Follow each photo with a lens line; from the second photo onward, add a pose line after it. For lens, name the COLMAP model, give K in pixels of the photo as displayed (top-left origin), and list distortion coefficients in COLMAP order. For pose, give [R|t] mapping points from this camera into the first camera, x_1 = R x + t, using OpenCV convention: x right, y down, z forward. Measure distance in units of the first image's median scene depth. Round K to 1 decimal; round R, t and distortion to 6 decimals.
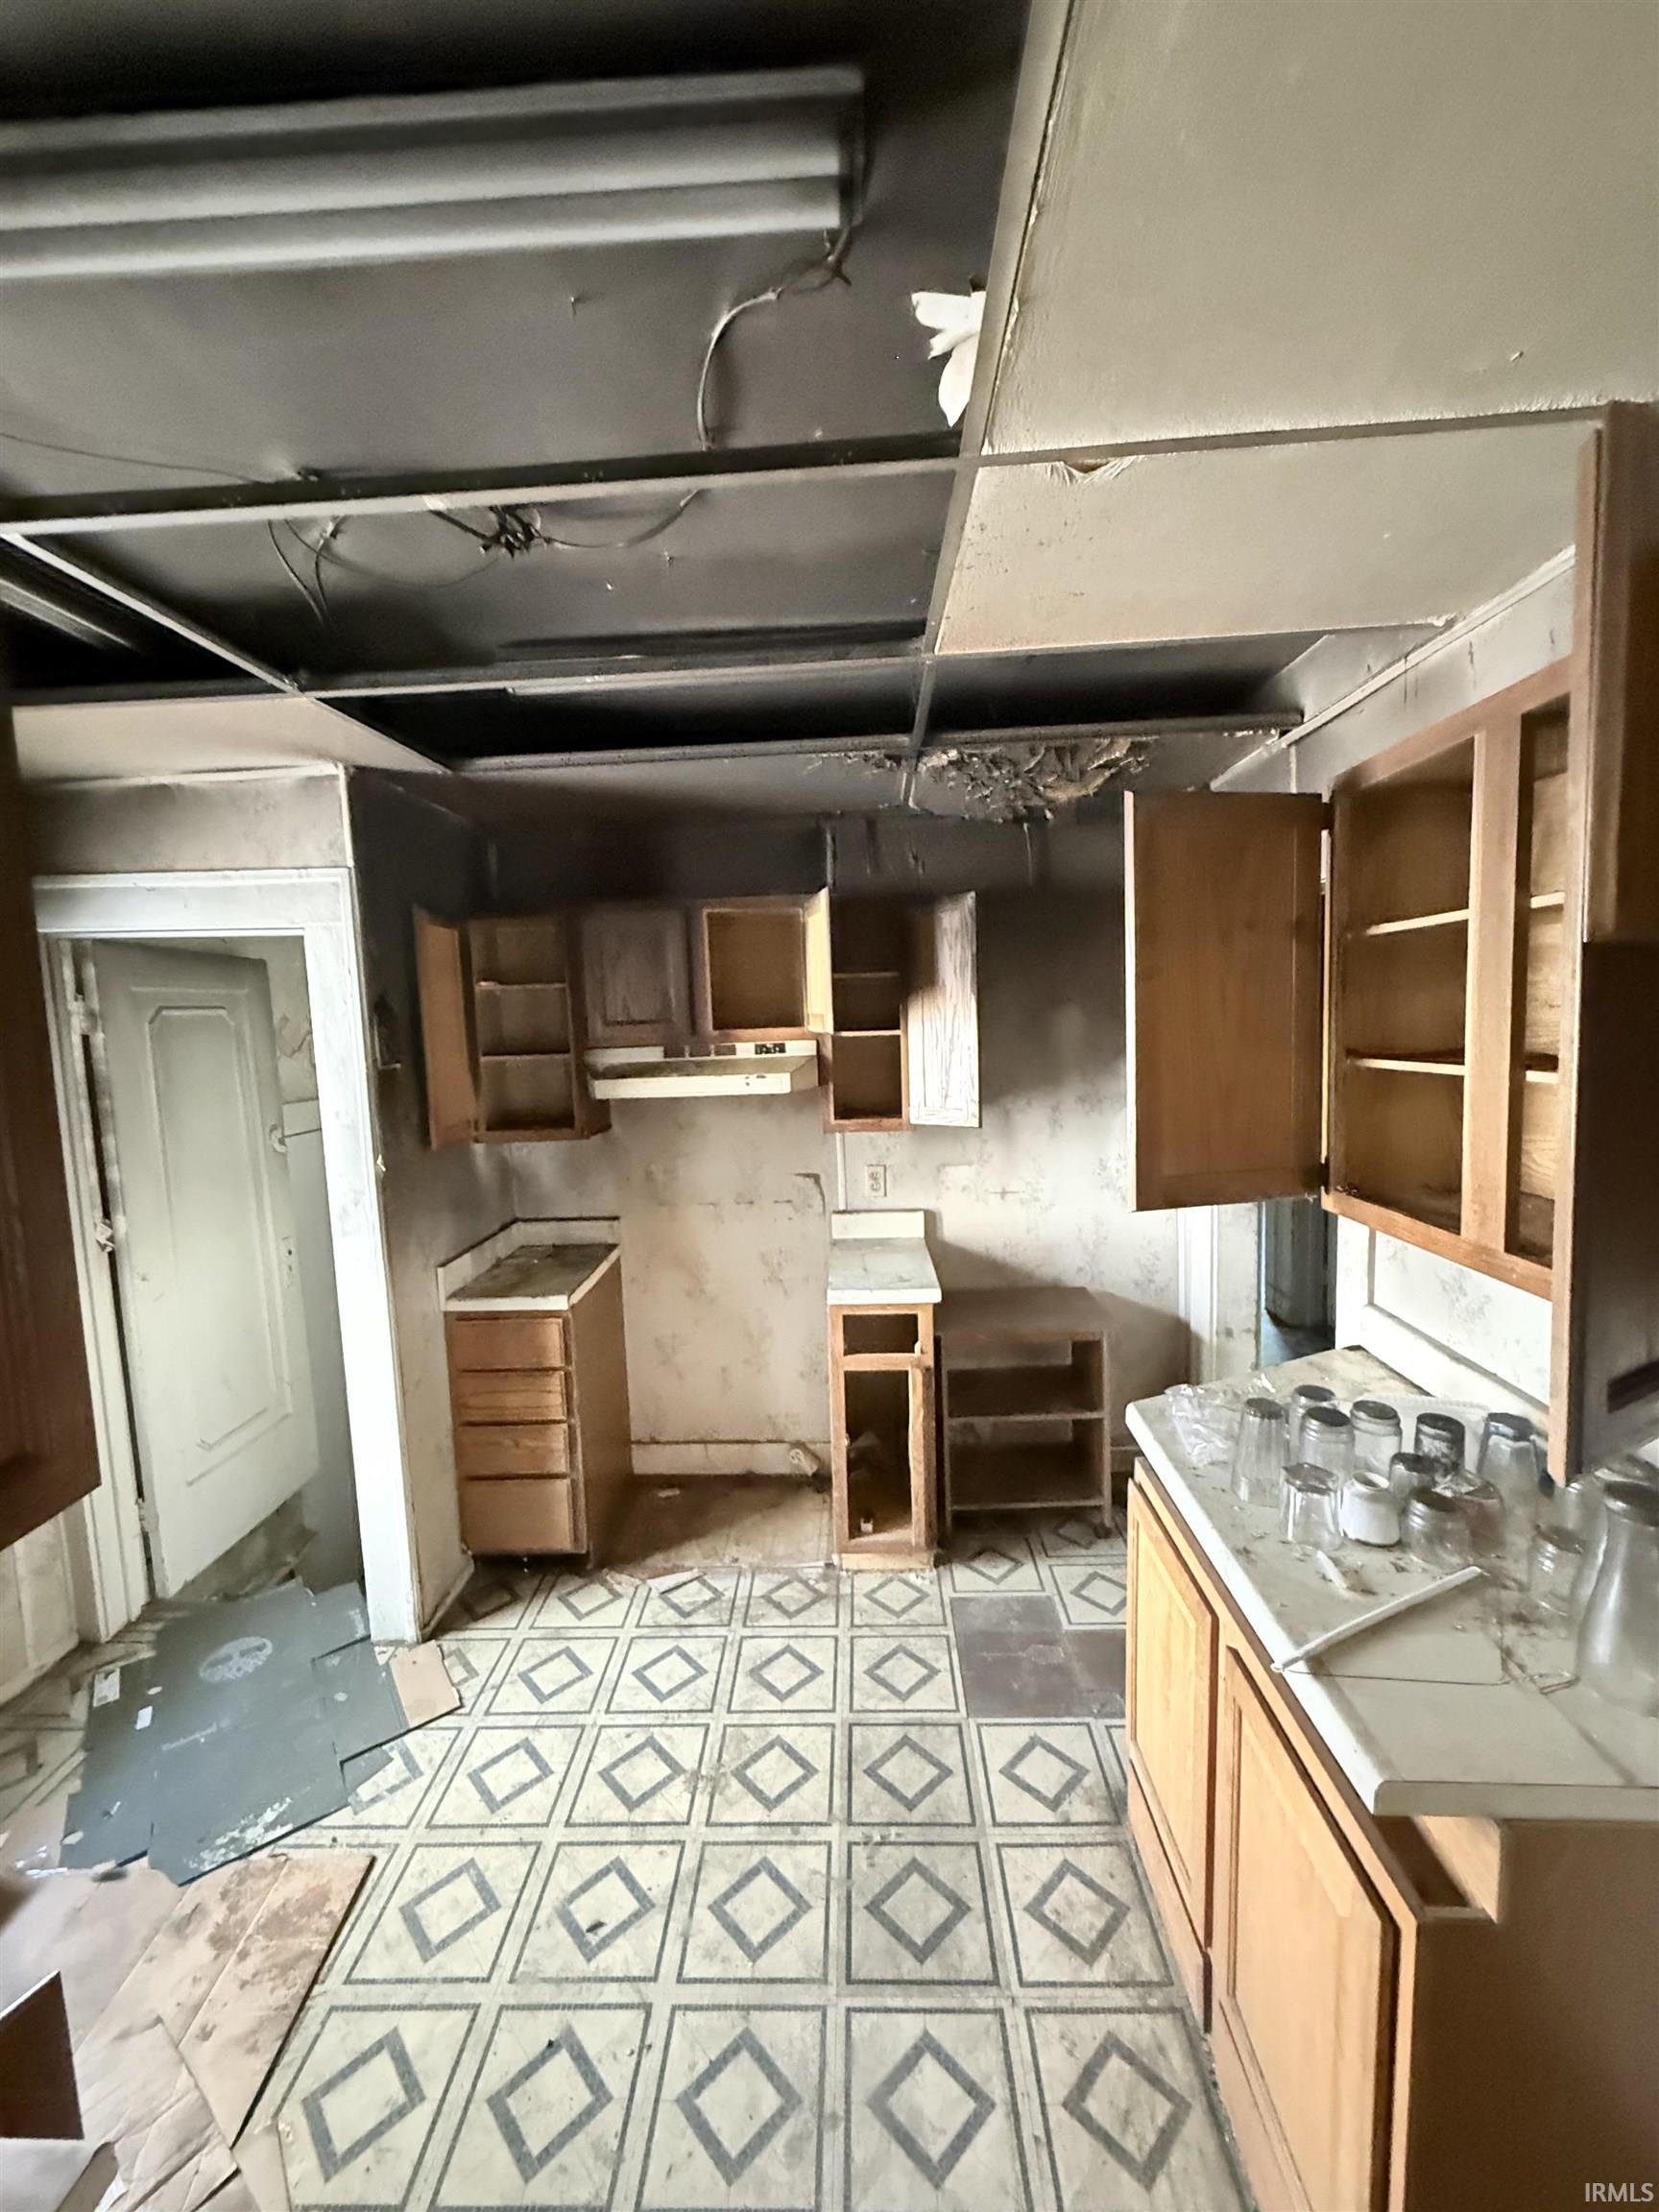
lens RADIAL K [[888.4, 0, 830.7], [0, 888.4, 1106.2], [0, 0, 1]] dist [0.004011, -0.000399]
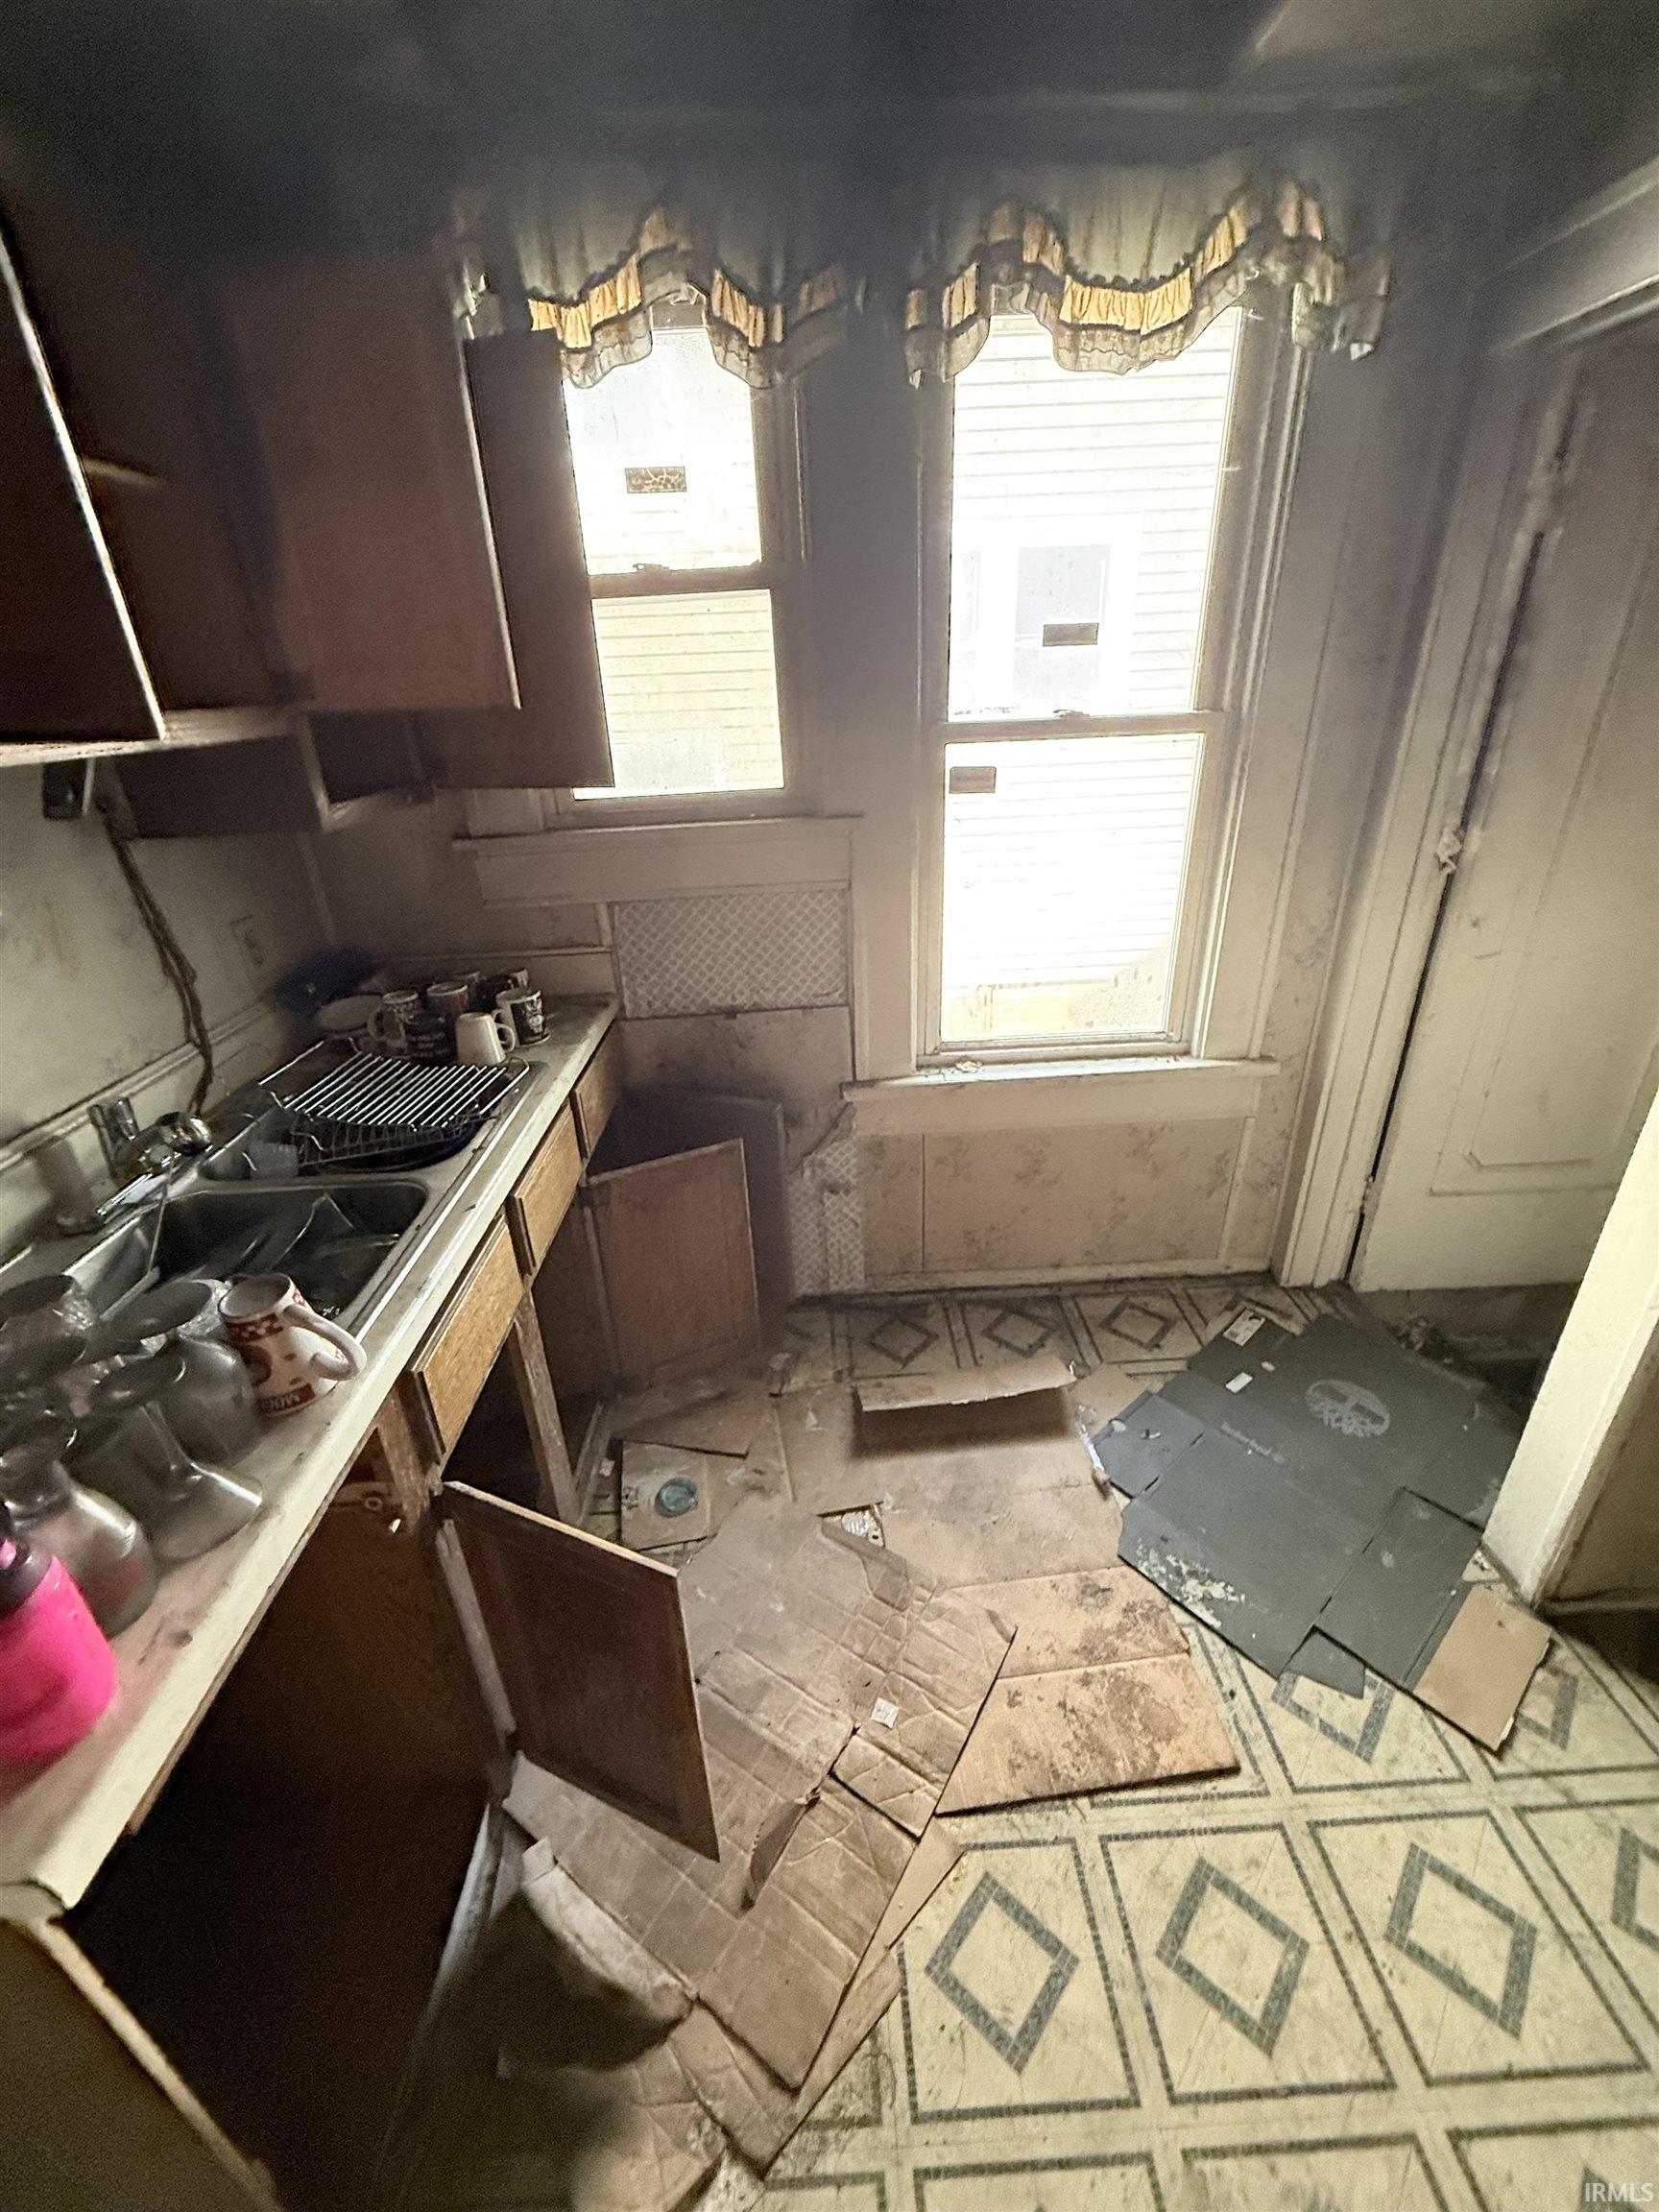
lens RADIAL K [[888.4, 0, 837.0], [0, 888.4, 1097.0], [0, 0, 1]] dist [0.004011, -0.000399]
pose [[0.071598, 0.452533, -0.888869, -0.128984], [-0.076447, 0.891024, 0.447473, 0.045531], [0.994500, 0.035913, 0.098390, 0.557281]]
